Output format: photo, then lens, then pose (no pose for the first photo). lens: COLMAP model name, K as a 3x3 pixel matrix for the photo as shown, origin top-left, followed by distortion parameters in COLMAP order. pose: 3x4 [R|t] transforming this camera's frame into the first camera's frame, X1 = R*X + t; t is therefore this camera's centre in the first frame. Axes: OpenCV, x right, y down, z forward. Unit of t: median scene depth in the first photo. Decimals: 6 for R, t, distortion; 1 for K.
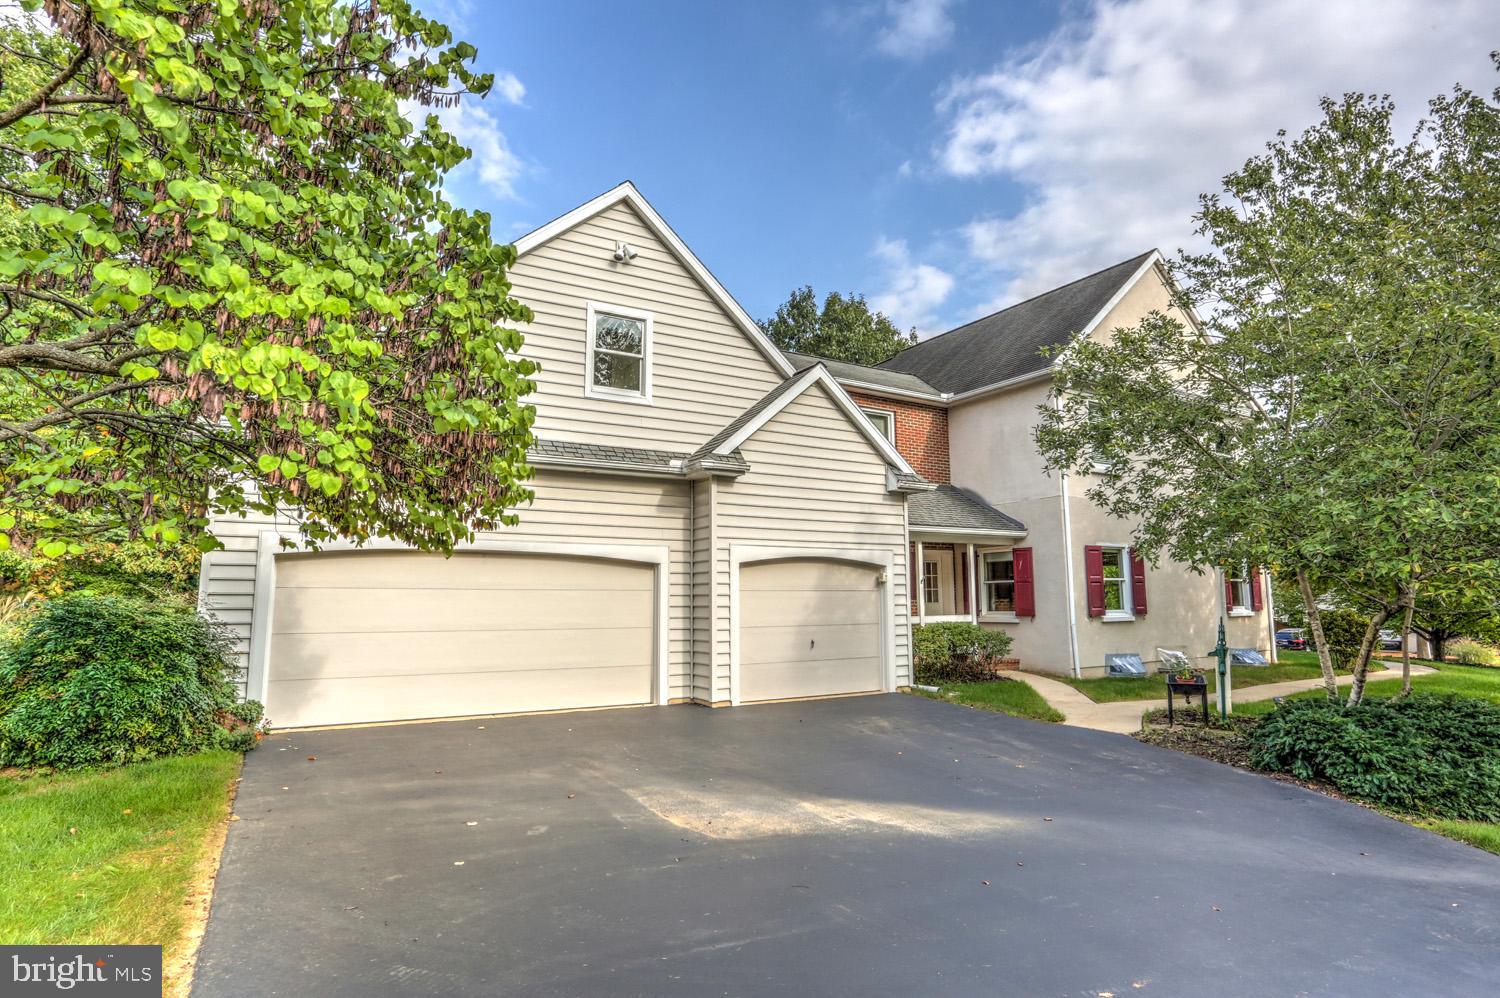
lens RADIAL K [[792.7, 0, 750.0], [0, 792.7, 499.0], [0, 0, 1]] dist [-0.051574, 0.000564]
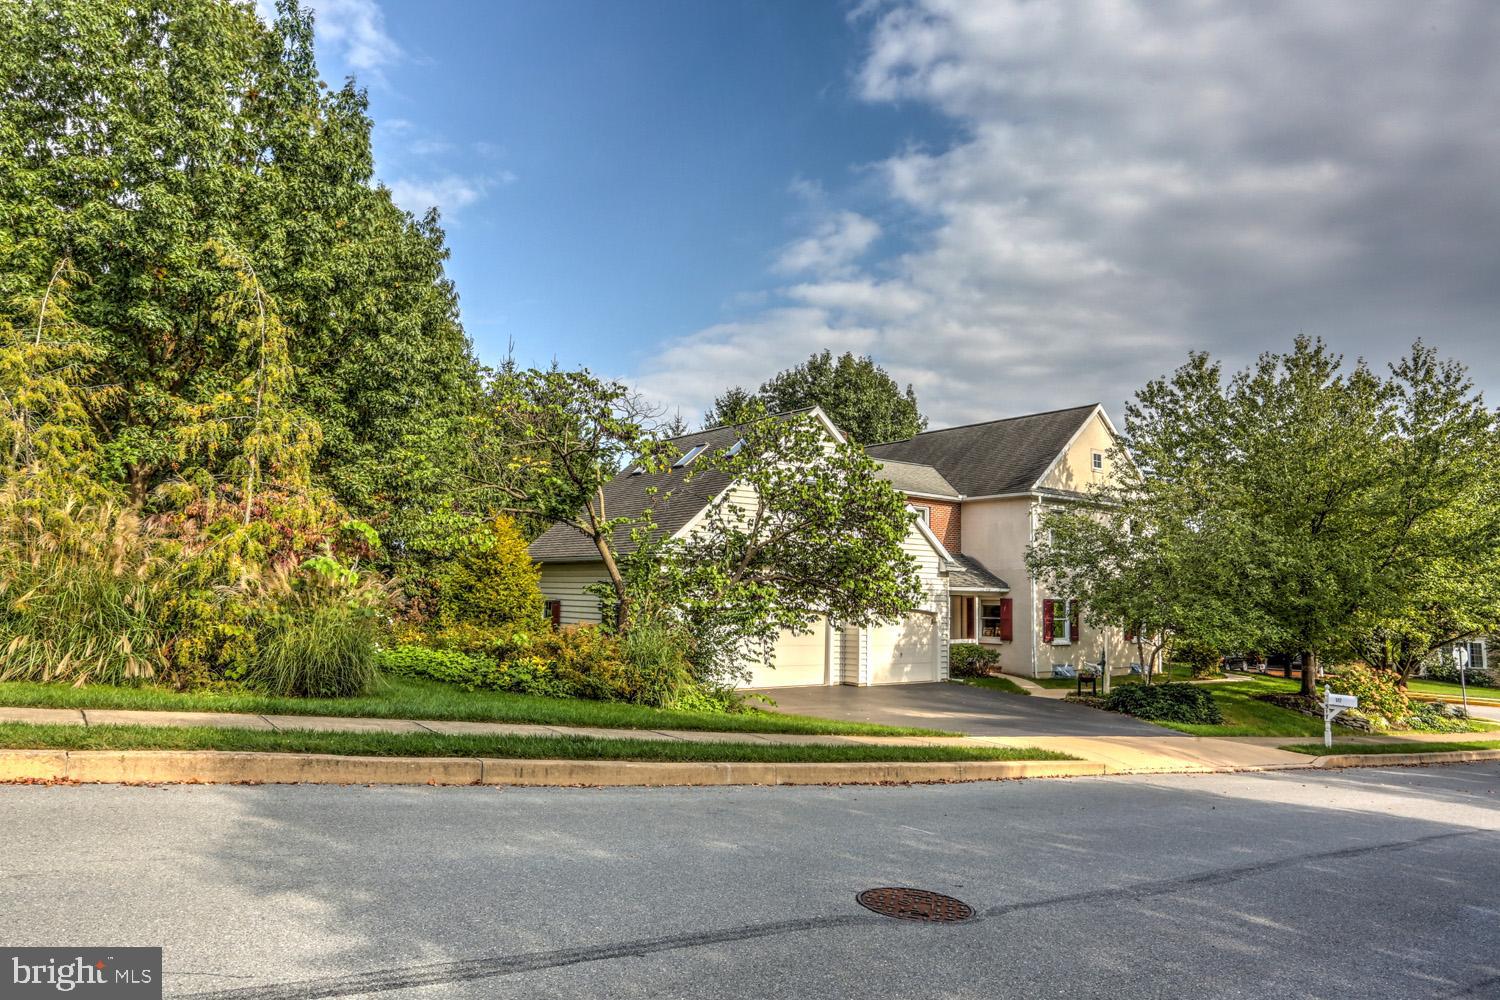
lens RADIAL K [[1008.4, 0, 750.0], [0, 1008.4, 500.0], [0, 0, 1]] dist [-0.001885, -0.000844]
pose [[0.992220, 0.036427, 0.119045, -0.483698], [-0.040601, 0.998636, 0.032827, -0.208624], [-0.117687, -0.037405, 0.992346, -1.110045]]
